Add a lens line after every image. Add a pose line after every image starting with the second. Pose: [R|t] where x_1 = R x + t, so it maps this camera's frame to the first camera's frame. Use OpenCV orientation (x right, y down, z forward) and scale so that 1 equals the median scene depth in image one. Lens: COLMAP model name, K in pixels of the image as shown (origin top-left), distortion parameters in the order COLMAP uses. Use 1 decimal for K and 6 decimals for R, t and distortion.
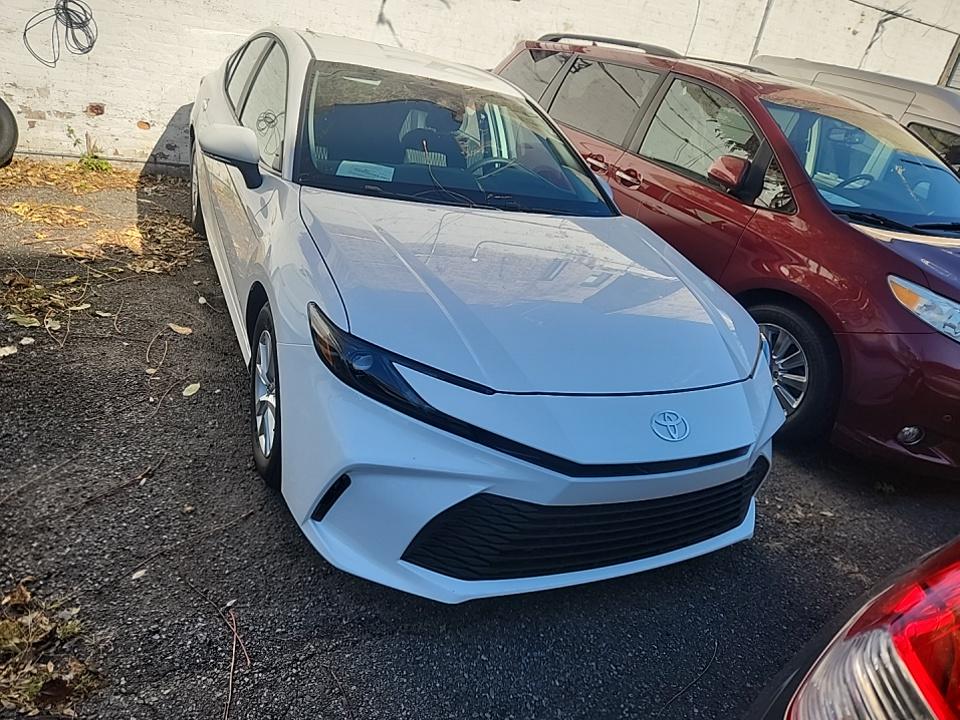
lens RADIAL K [[642.7, 0, 479.9], [0, 642.7, 350.7], [0, 0, 1]] dist [0.050567, -0.032057]
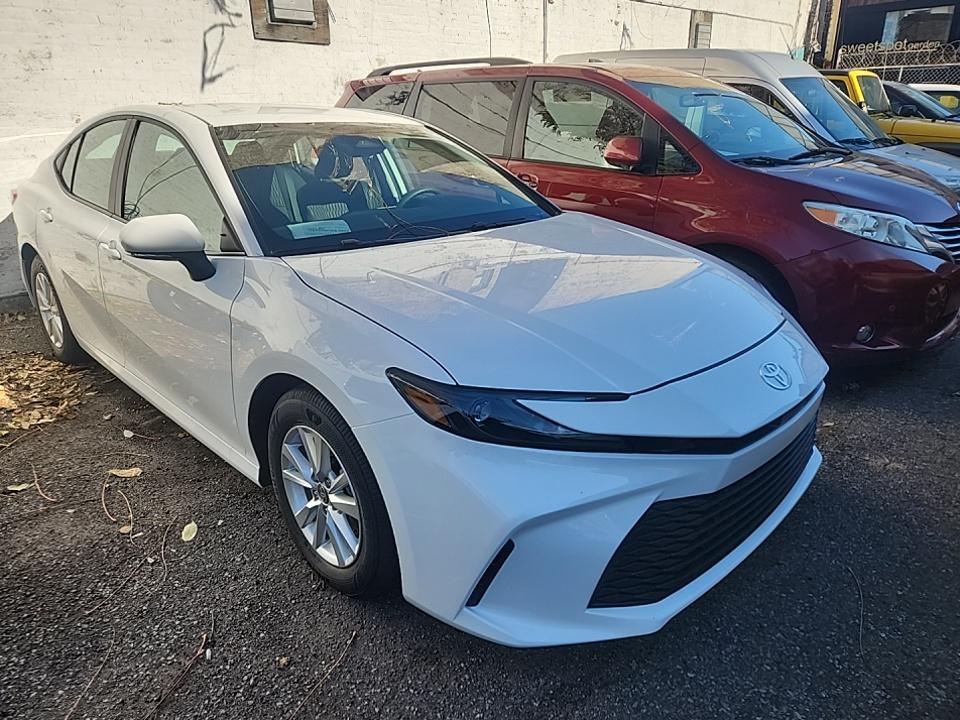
lens RADIAL K [[642.7, 0, 526.9], [0, 642.7, 351.0], [0, 0, 1]] dist [0.050567, -0.032057]
pose [[0.920845, -0.301904, 0.246776, -0.163834], [0.311765, 0.950159, -0.000935, -0.021952], [-0.234195, 0.077797, 0.969072, 0.062813]]
